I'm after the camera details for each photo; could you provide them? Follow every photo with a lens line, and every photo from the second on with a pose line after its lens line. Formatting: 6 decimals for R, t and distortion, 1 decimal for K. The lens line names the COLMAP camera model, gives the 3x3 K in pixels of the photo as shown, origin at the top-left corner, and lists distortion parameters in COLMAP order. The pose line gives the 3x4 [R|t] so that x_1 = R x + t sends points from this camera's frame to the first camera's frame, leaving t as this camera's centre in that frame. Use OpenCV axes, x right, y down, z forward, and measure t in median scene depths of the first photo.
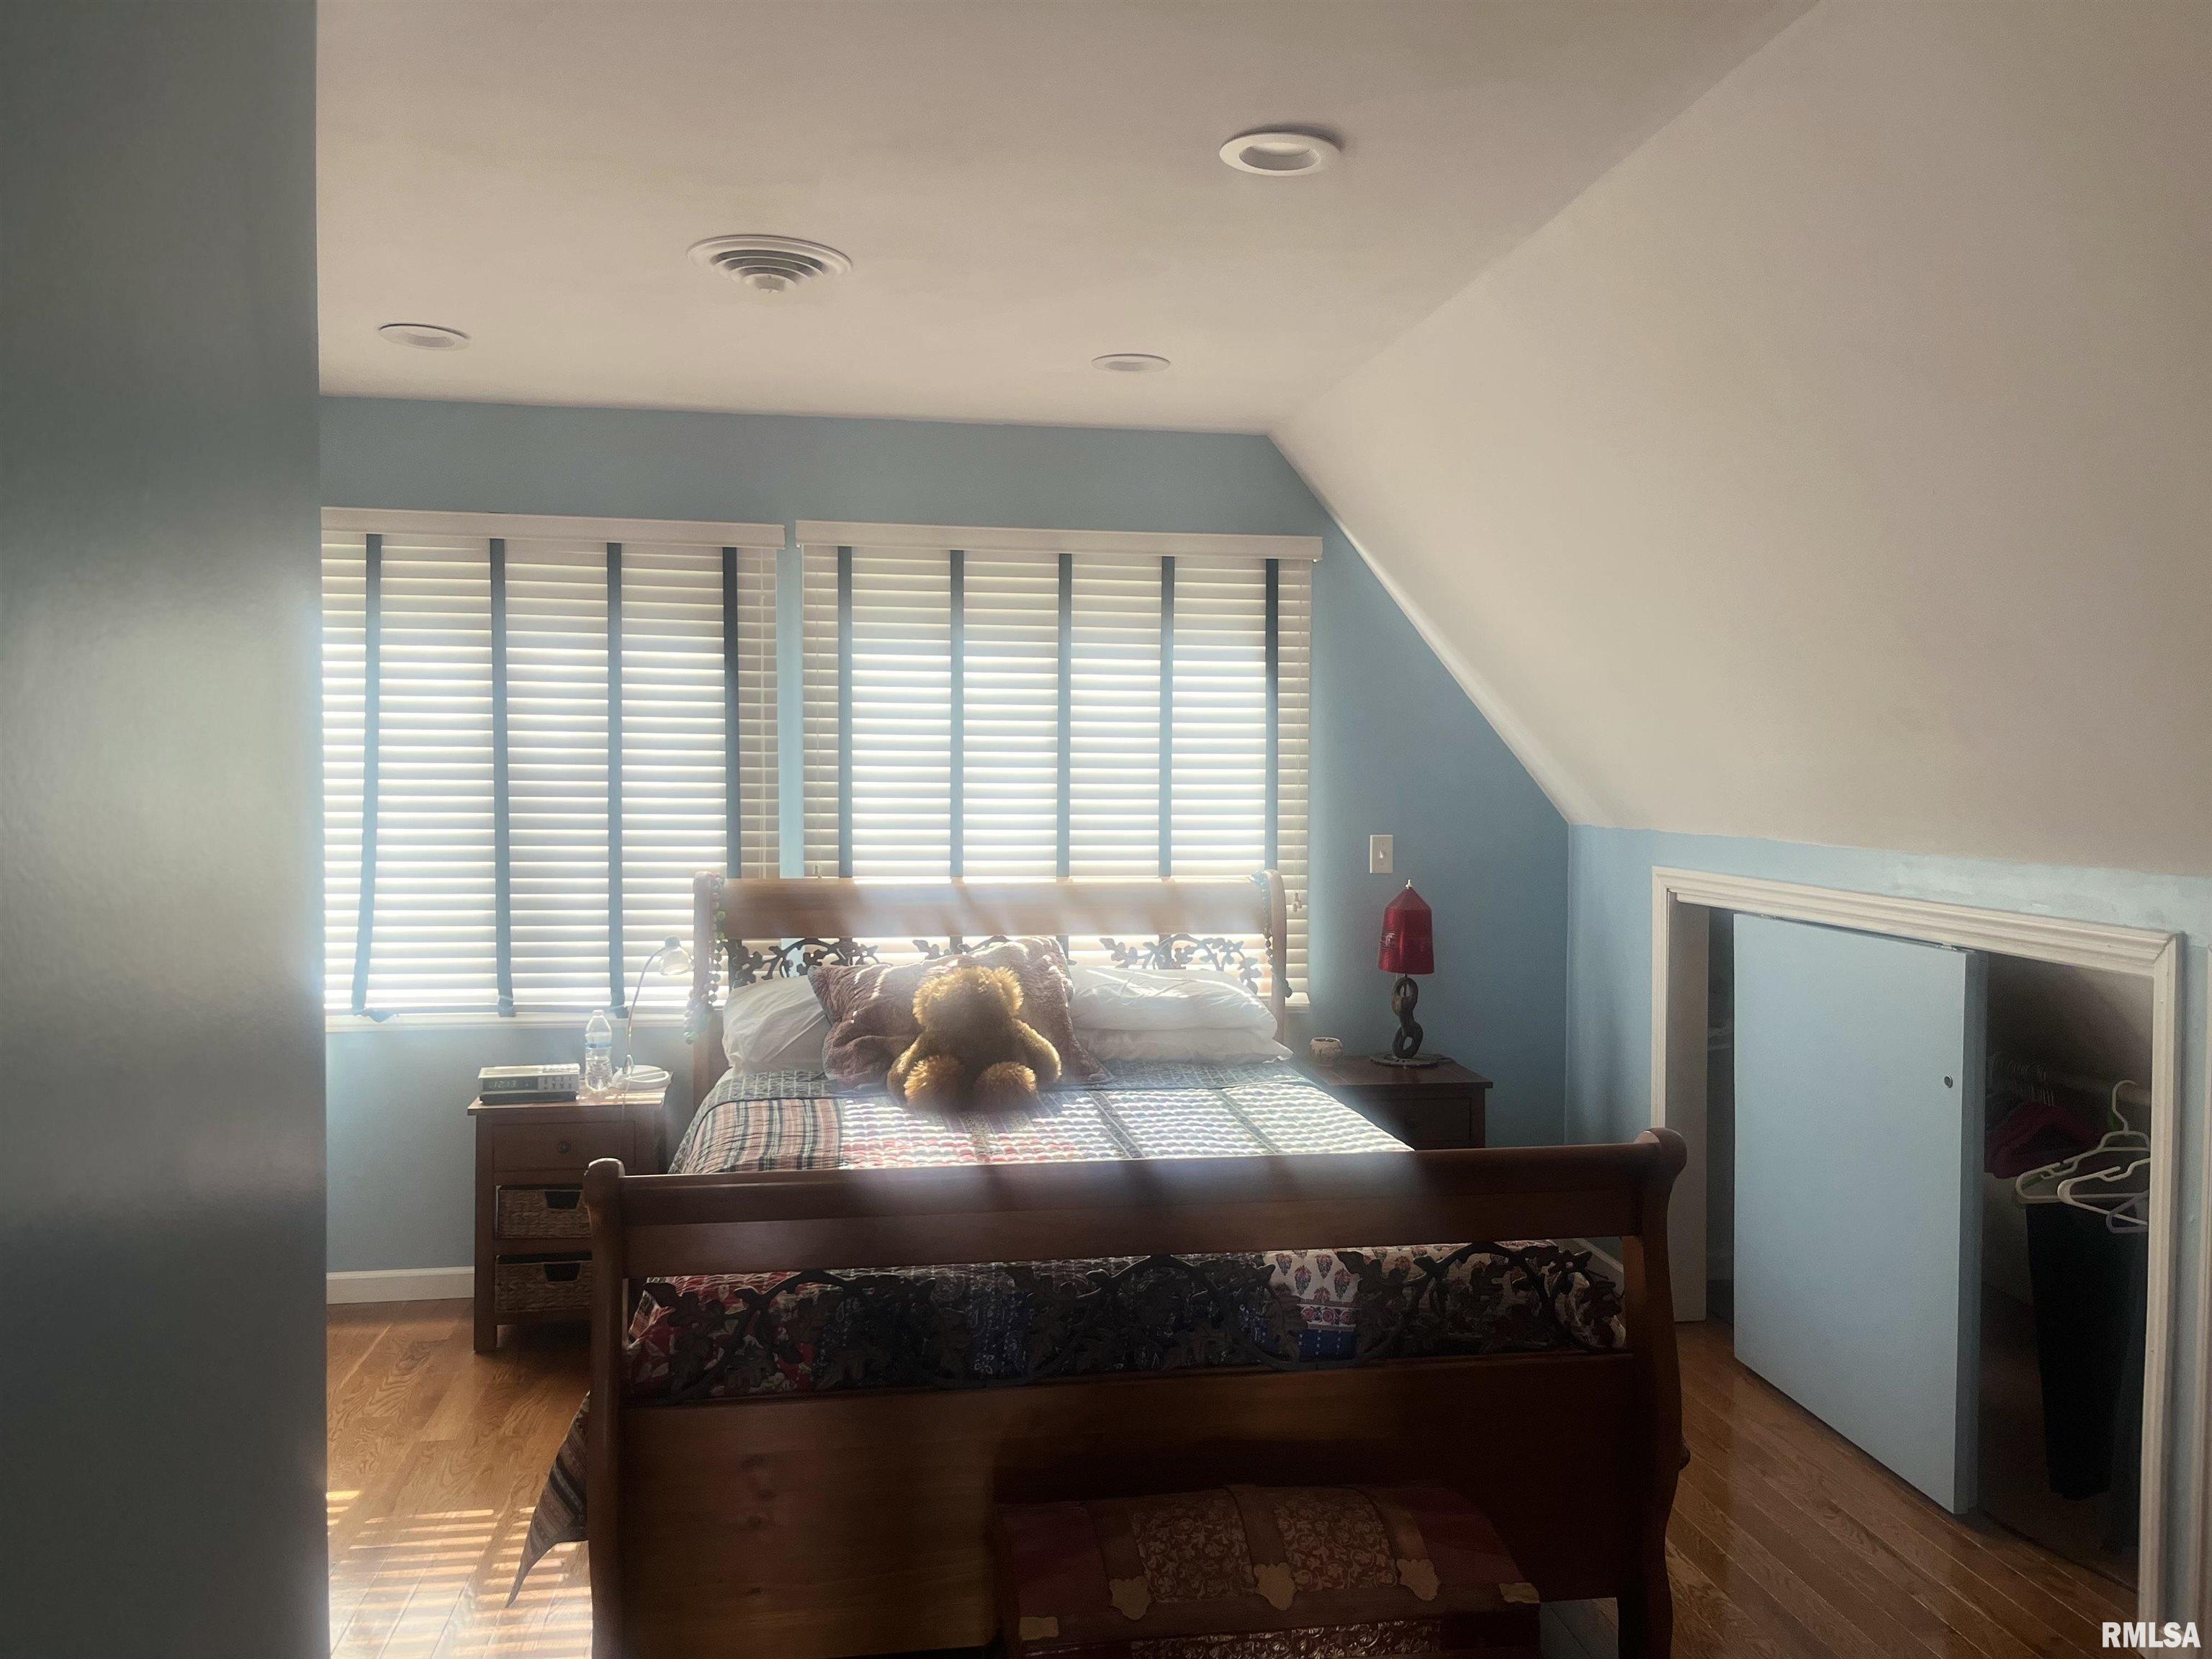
lens RADIAL K [[1677.2, 0, 1114.0], [0, 1677.2, 833.9], [0, 0, 1]] dist [0.059305, -0.093359]
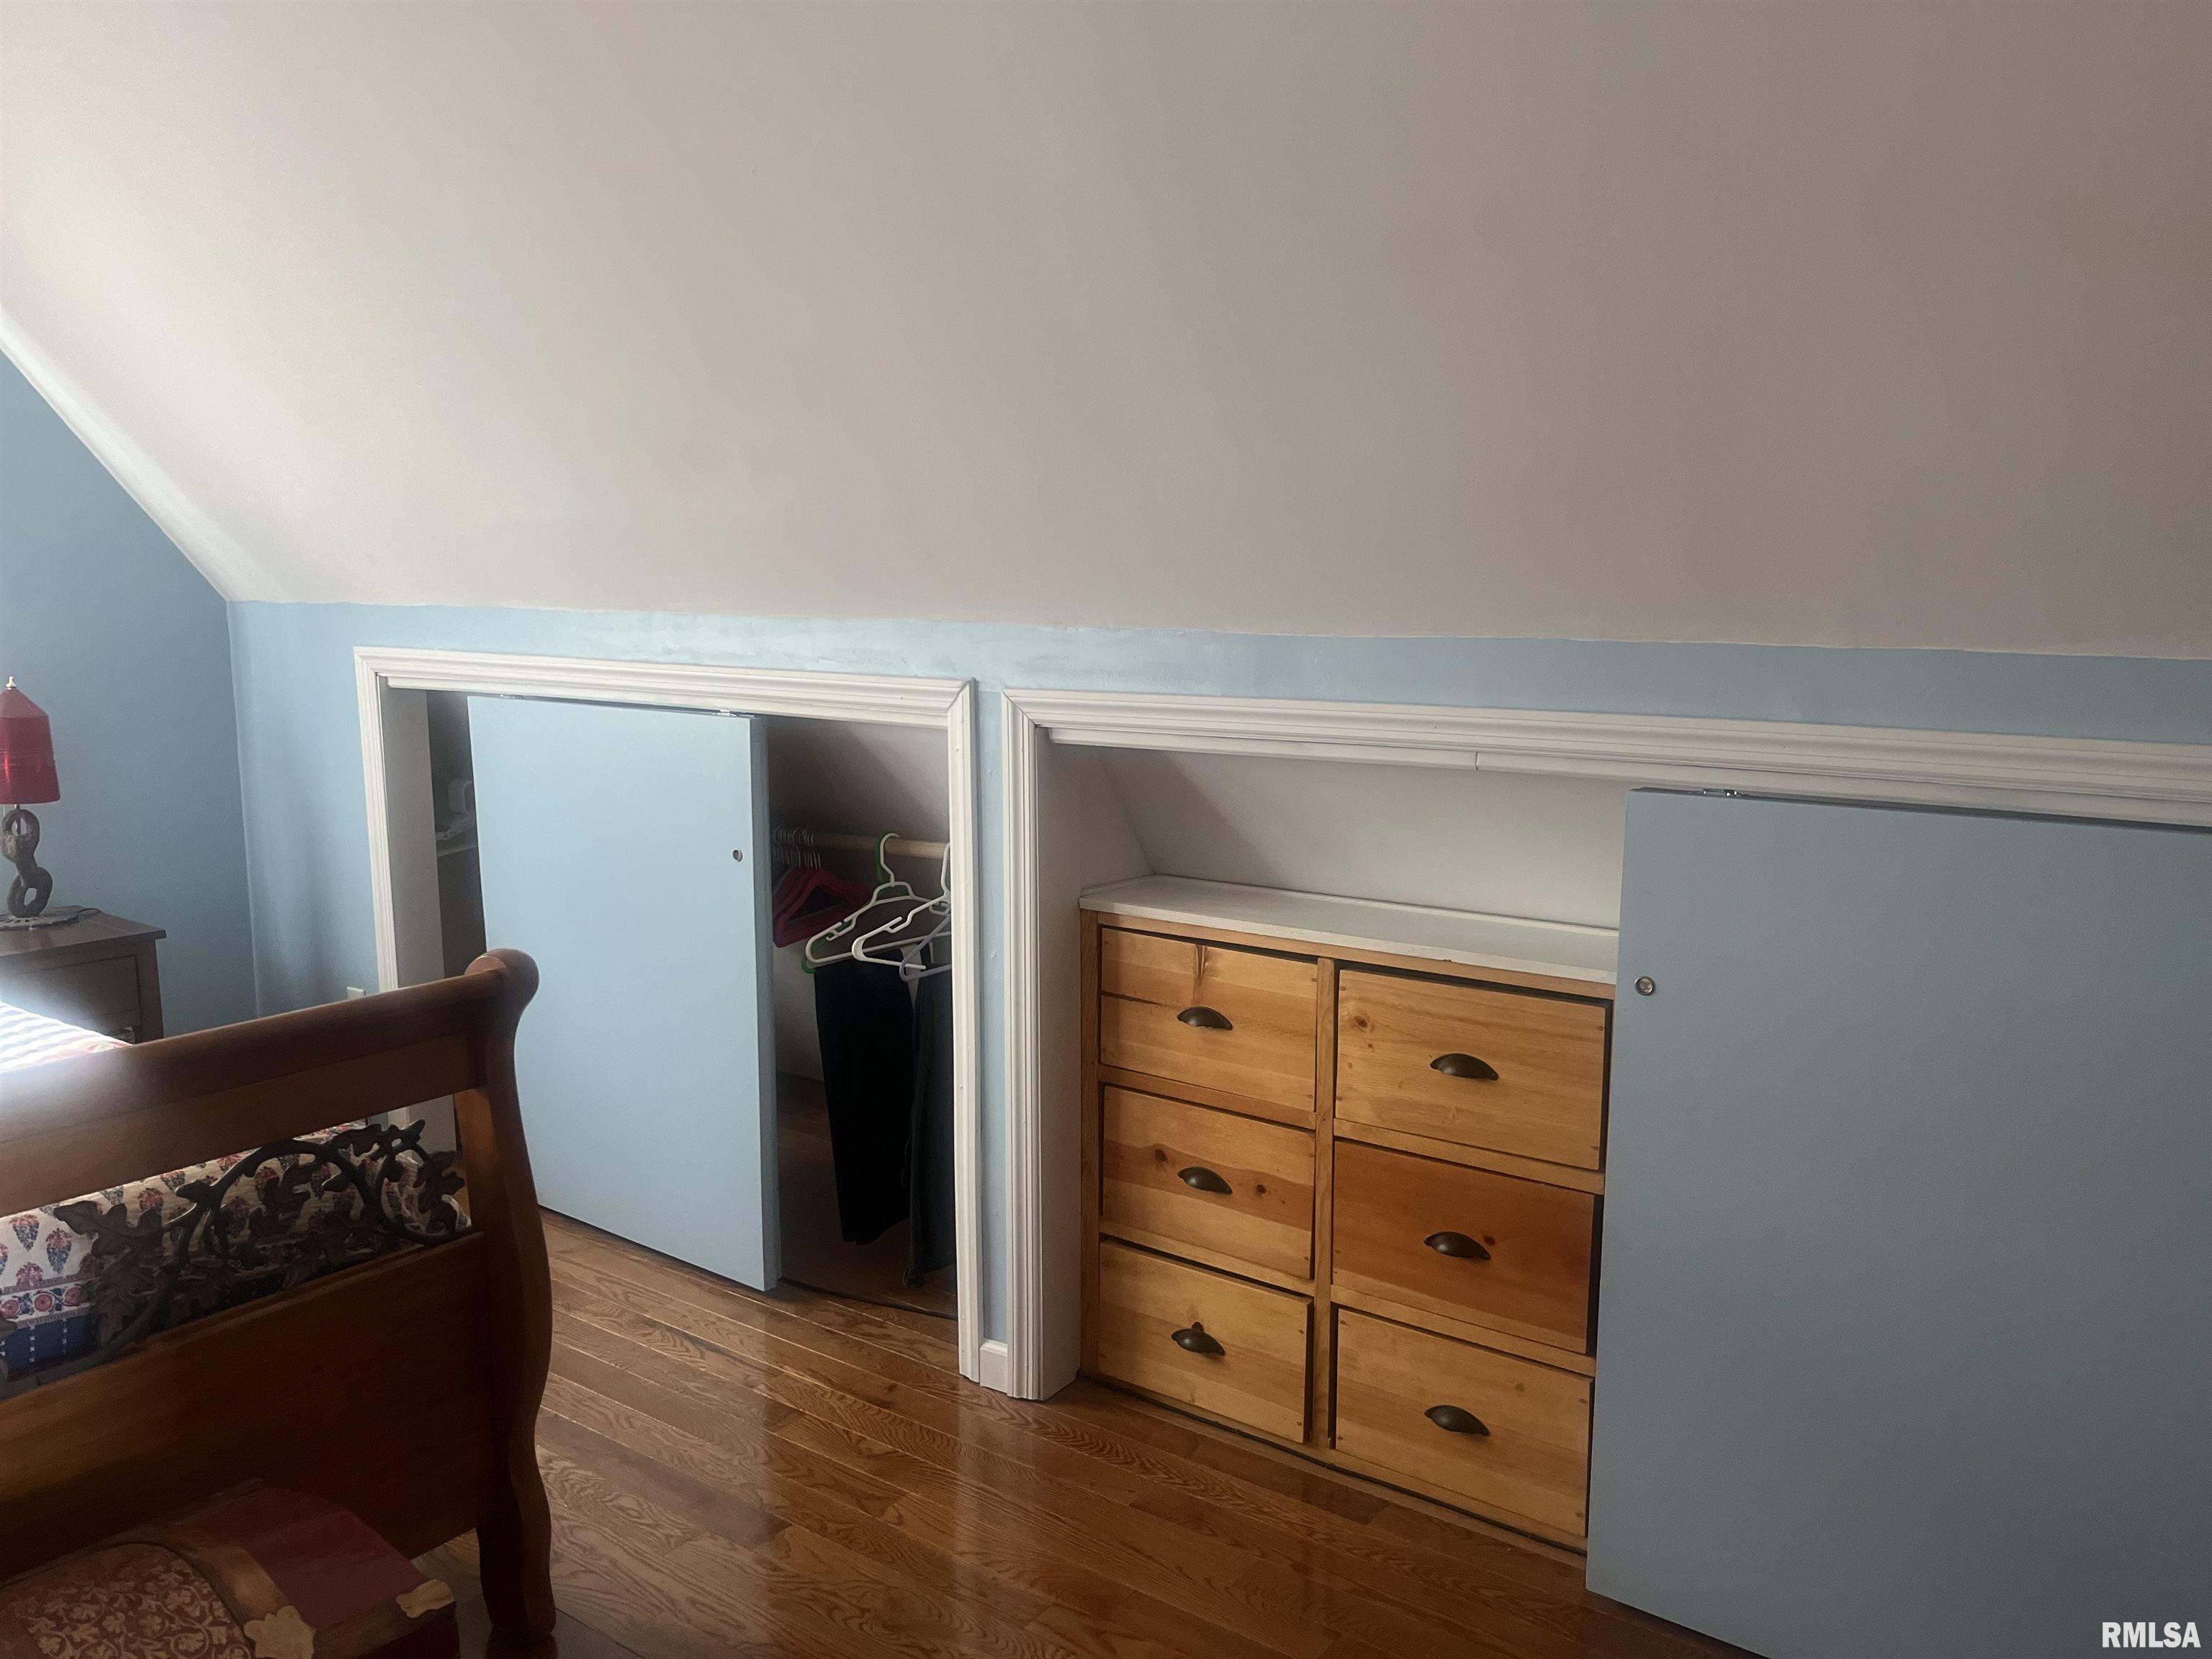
lens RADIAL K [[1677.2, 0, 1114.0], [0, 1677.2, 833.9], [0, 0, 1]] dist [0.059305, -0.093359]
pose [[0.702348, -0.106645, 0.703800, -0.022665], [0.025891, 0.991887, 0.124460, 0.024306], [-0.711363, -0.069192, 0.699411, 0.203812]]
